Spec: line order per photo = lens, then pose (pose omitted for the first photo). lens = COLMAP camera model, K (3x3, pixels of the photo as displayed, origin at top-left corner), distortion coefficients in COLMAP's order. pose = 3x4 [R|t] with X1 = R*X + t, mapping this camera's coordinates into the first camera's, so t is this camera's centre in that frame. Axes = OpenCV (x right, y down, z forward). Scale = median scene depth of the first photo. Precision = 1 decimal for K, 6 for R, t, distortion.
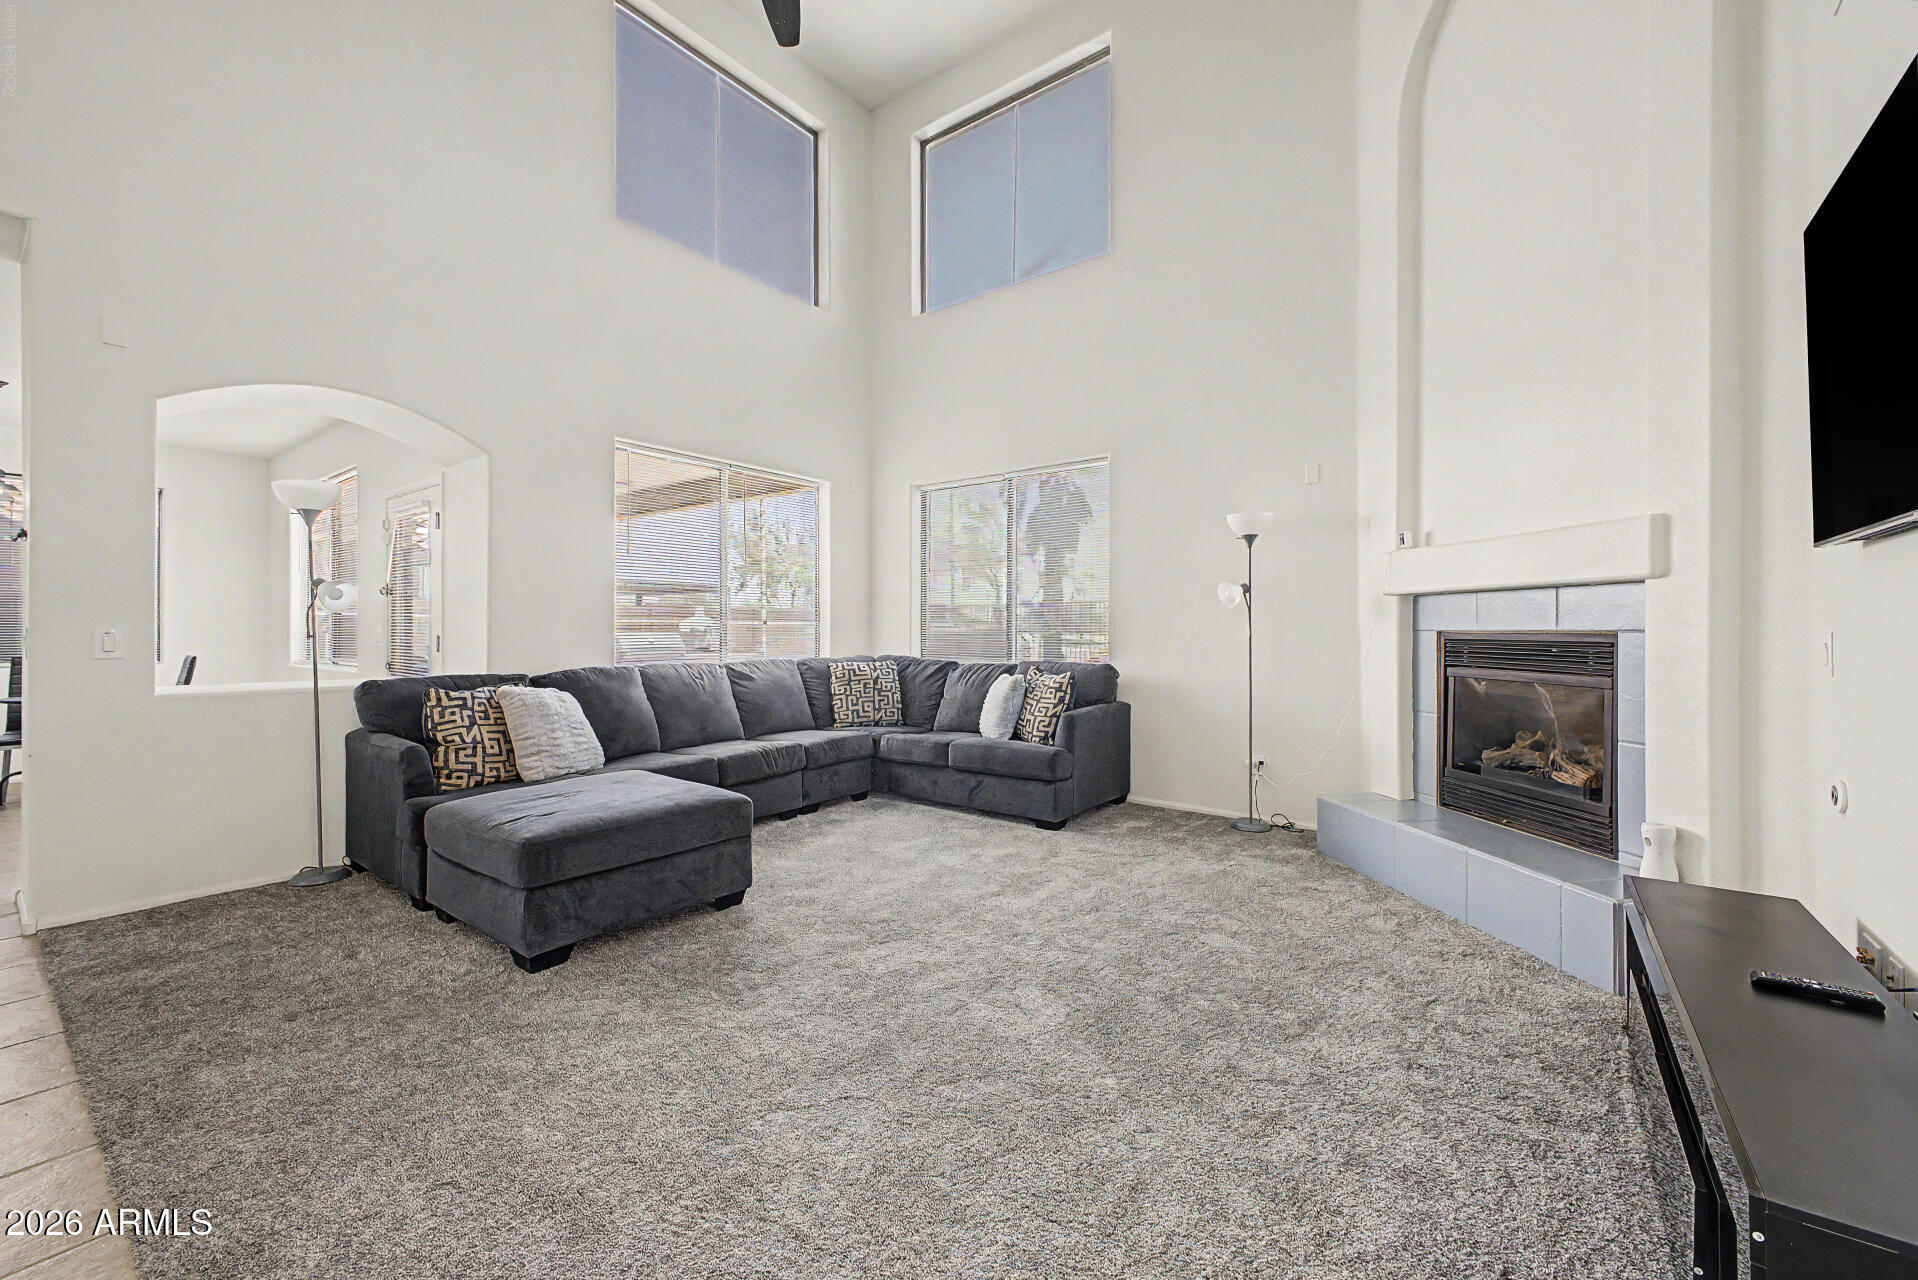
lens RADIAL K [[757.4, 0, 961.2], [0, 757.4, 630.9], [0, 0, 1]] dist [0.002377, 0.000166]
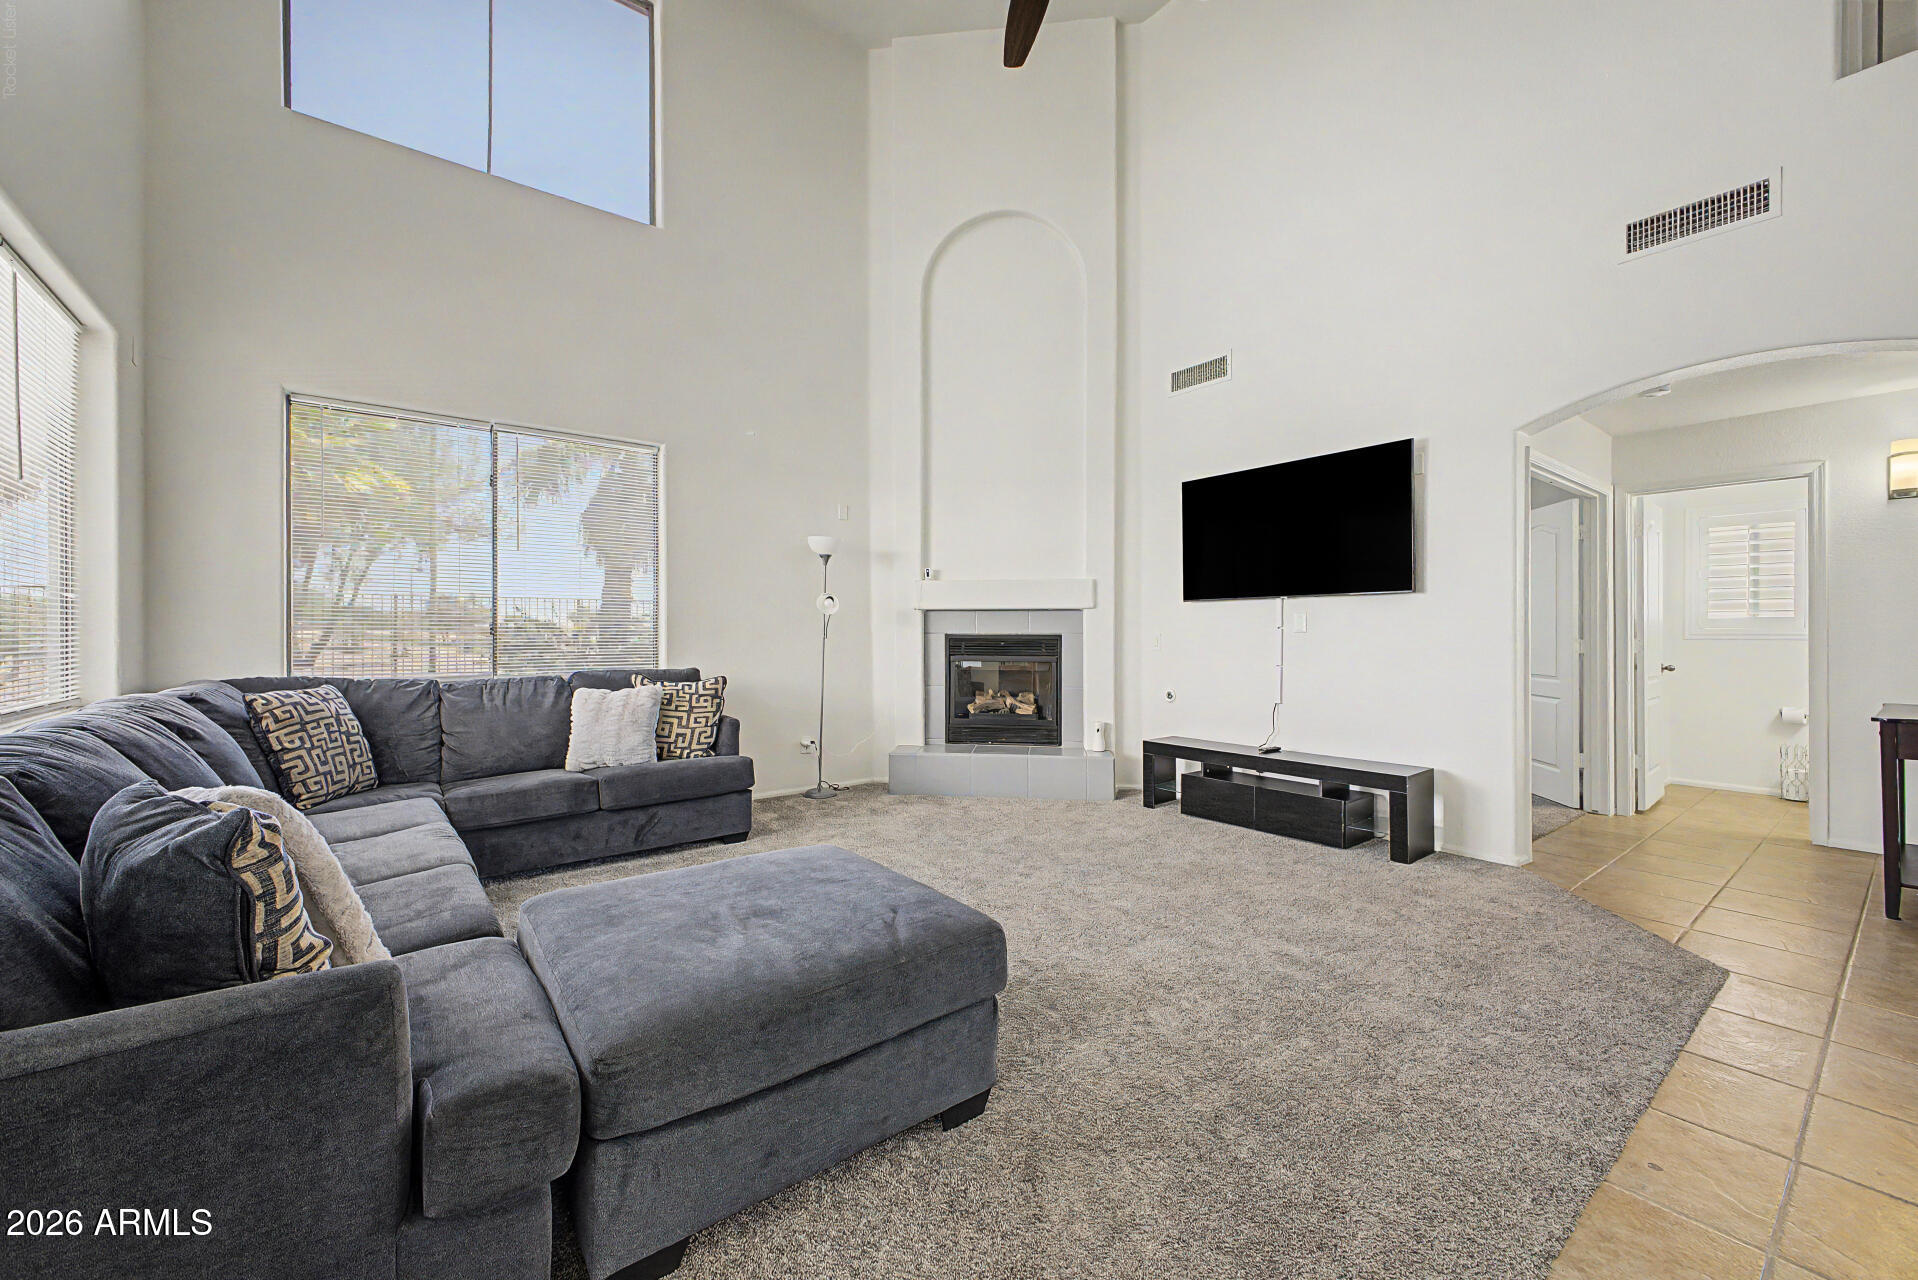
lens RADIAL K [[757.4, 0, 961.2], [0, 757.4, 630.9], [0, 0, 1]] dist [0.002377, 0.000166]
pose [[0.224762, -0.000697, 0.974413, -0.758269], [-0.002611, 0.999996, 0.001318, -0.006120], [-0.974410, -0.002840, 0.224759, 0.516807]]
